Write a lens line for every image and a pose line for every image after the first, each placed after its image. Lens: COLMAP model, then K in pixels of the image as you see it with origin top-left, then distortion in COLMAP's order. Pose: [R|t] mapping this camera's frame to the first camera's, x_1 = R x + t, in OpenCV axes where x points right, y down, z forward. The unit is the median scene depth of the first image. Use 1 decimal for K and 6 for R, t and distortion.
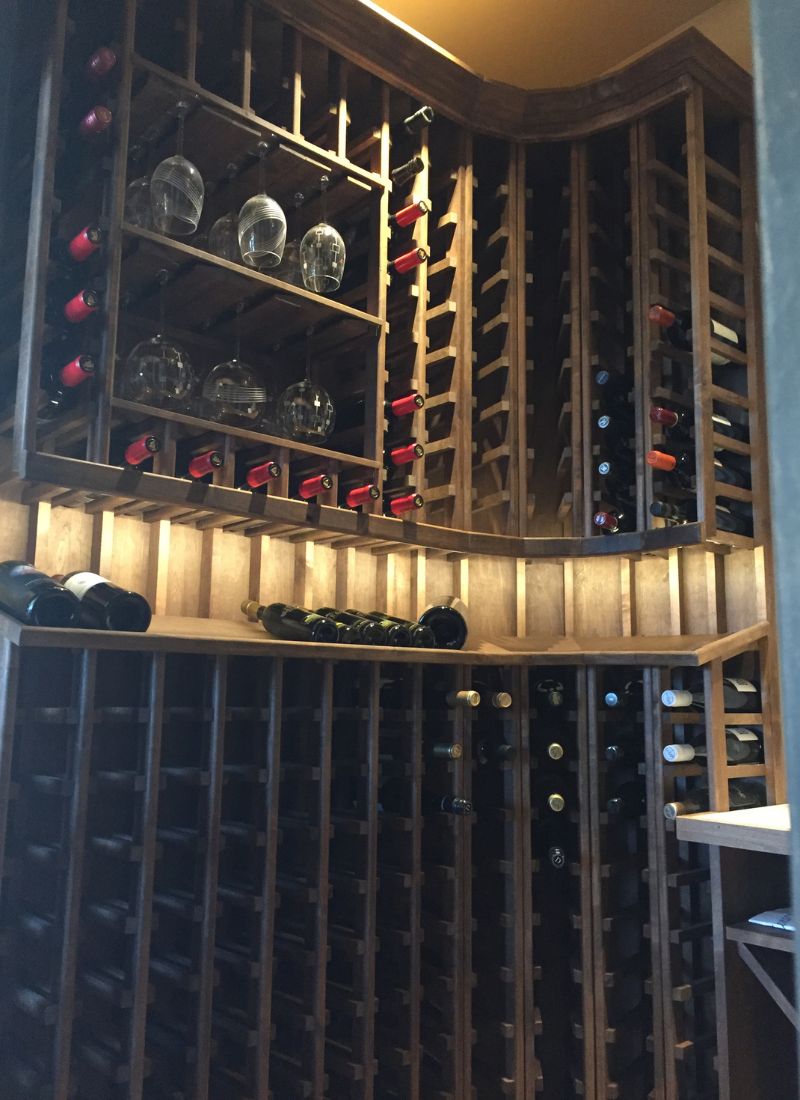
lens RADIAL K [[923.7, 0, 400.0], [0, 923.7, 550.0], [0, 0, 1]] dist [0.058644, -0.074519]
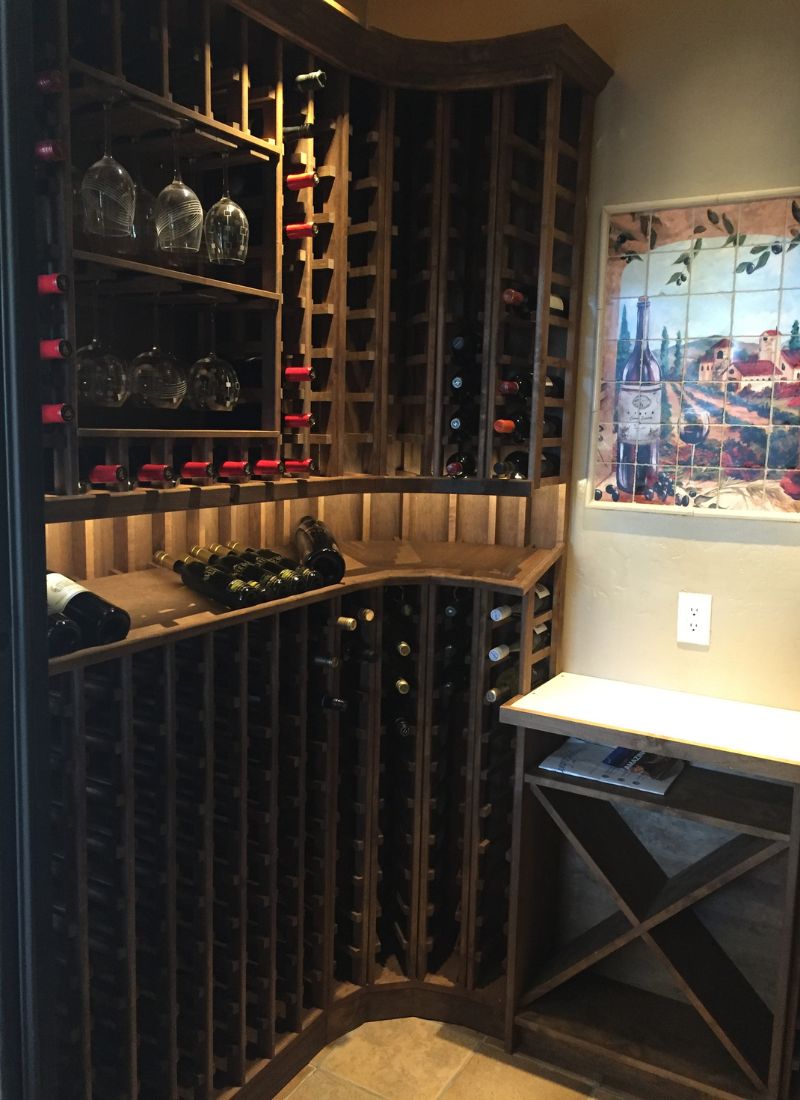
lens RADIAL K [[923.7, 0, 400.0], [0, 923.7, 550.0], [0, 0, 1]] dist [0.058644, -0.074519]
pose [[0.952725, -0.030879, 0.302262, -0.214594], [-0.060485, 0.955636, 0.288274, -0.275138], [-0.297754, -0.292928, 0.908590, -0.107430]]
